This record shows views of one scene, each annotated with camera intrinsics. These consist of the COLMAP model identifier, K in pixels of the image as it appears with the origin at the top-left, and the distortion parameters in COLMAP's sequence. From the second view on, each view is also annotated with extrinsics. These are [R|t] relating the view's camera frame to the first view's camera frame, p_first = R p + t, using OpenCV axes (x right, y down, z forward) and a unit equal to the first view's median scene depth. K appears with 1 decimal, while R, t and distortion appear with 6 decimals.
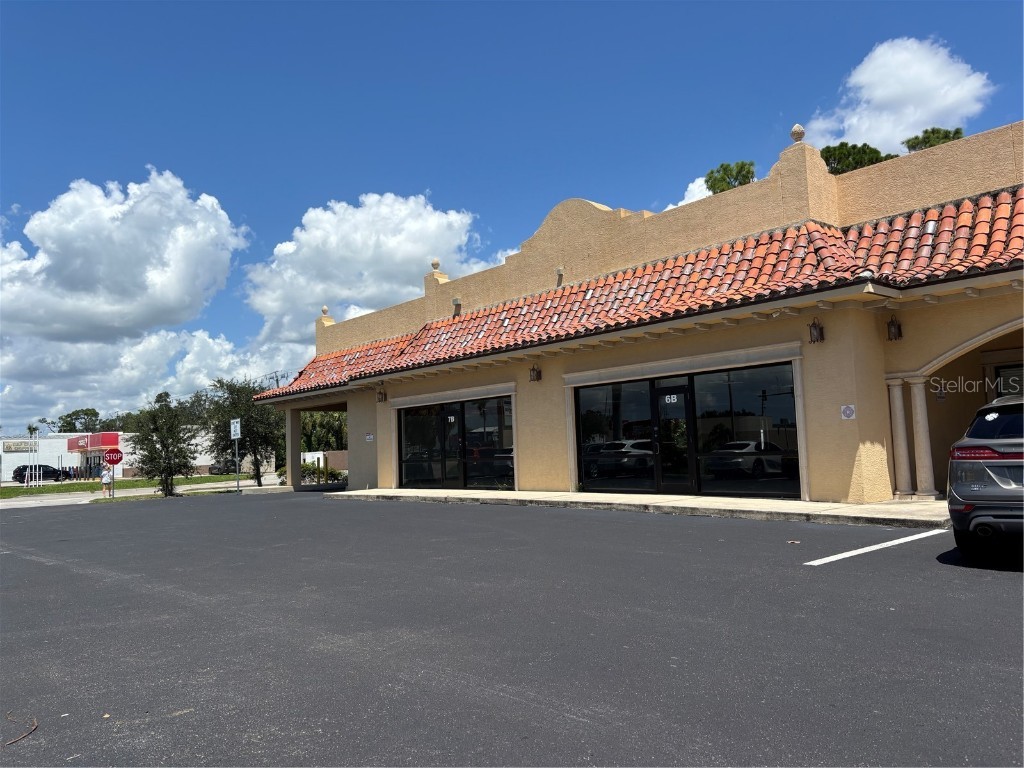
lens RADIAL K [[776.5, 0, 512.0], [0, 776.5, 384.0], [0, 0, 1]] dist [0.017629, 0.001190]
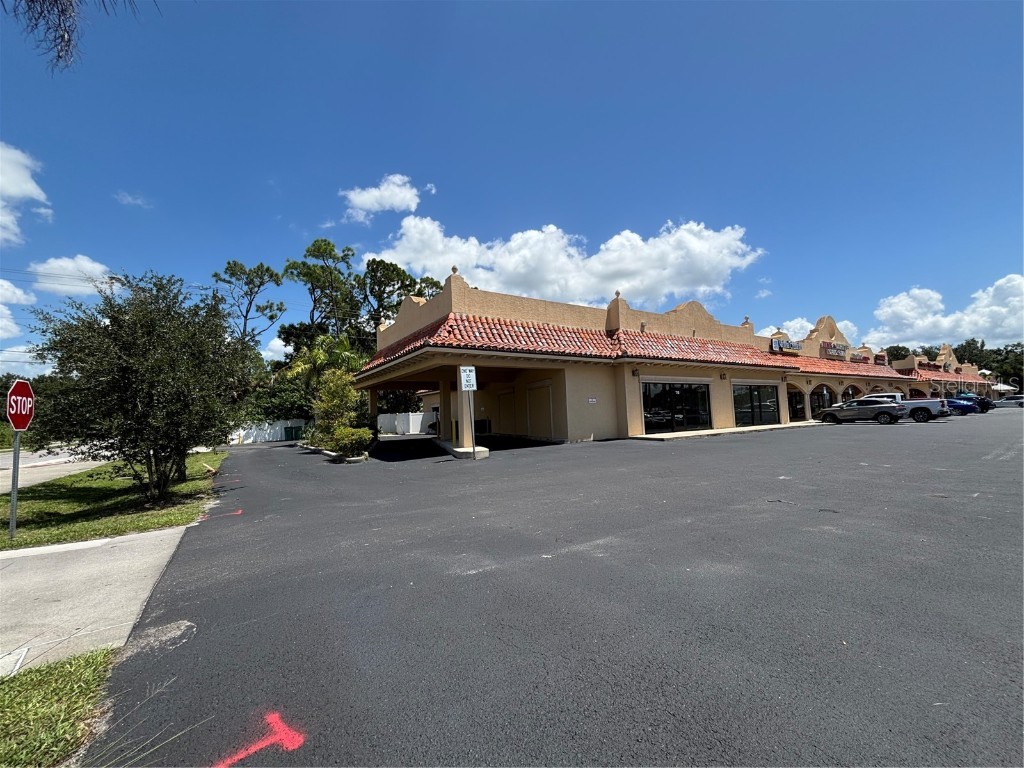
lens RADIAL K [[416.6, 0, 507.4], [0, 416.6, 389.6], [0, 0, 1]] dist [-0.000303, -0.000125]
pose [[0.152266, 0.097521, 0.983516, -1.177395], [-0.059697, 0.994211, -0.089339, 0.160376], [-0.986535, -0.045109, 0.157206, 1.345022]]
